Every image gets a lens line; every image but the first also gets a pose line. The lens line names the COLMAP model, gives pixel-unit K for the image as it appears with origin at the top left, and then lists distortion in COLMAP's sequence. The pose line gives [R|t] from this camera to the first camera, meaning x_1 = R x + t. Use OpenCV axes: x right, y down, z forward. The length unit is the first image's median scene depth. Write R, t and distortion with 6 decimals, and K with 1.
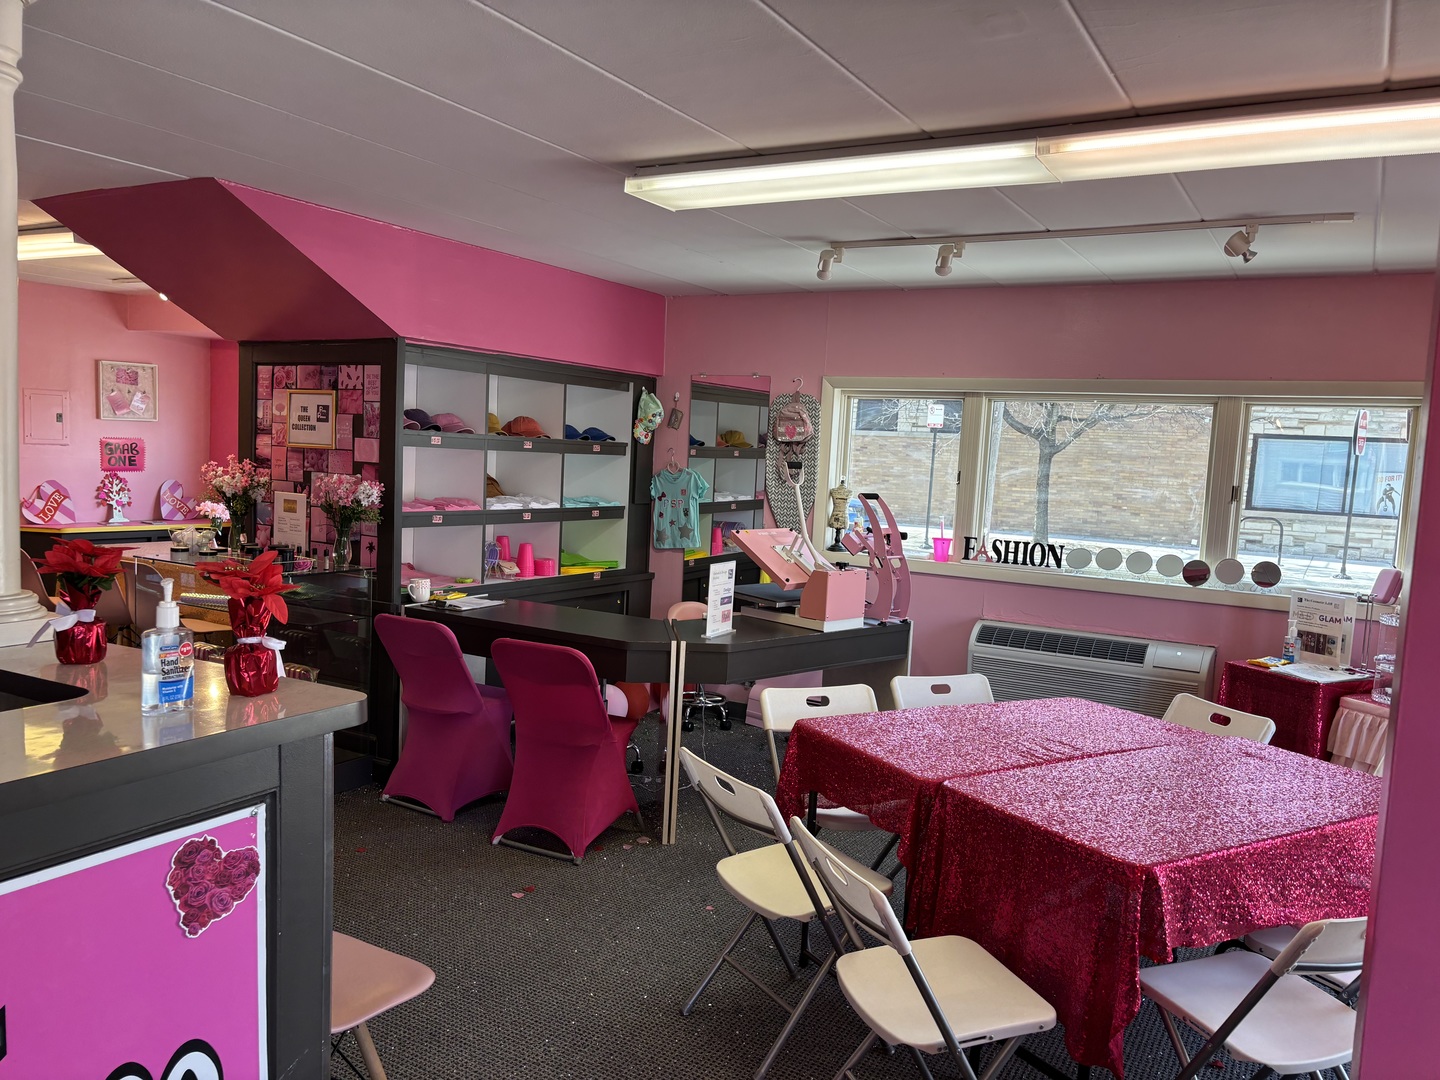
lens RADIAL K [[1091.3, 0, 730.7], [0, 1091.3, 552.6], [0, 0, 1]] dist [0.054572, -0.055932]
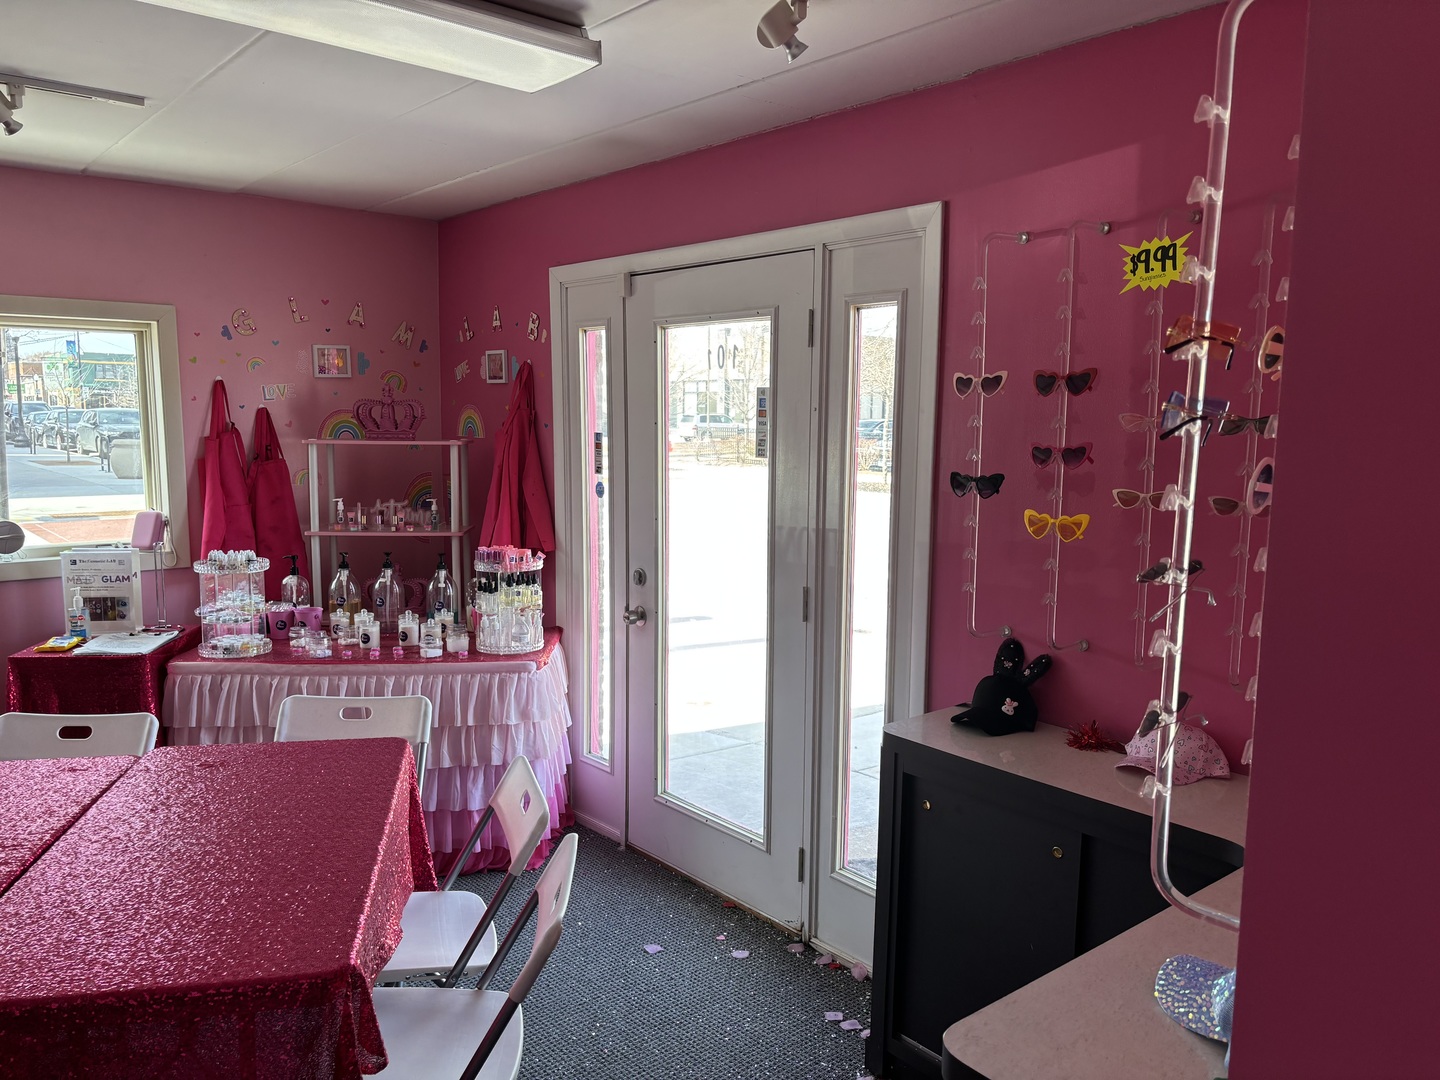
lens RADIAL K [[1091.3, 0, 725.6], [0, 1091.3, 552.5], [0, 0, 1]] dist [0.054572, -0.055932]
pose [[0.335175, -0.166622, 0.927305, -0.090934], [0.096410, 0.985137, 0.142166, -0.035087], [-0.937210, 0.041751, 0.346257, 0.240263]]
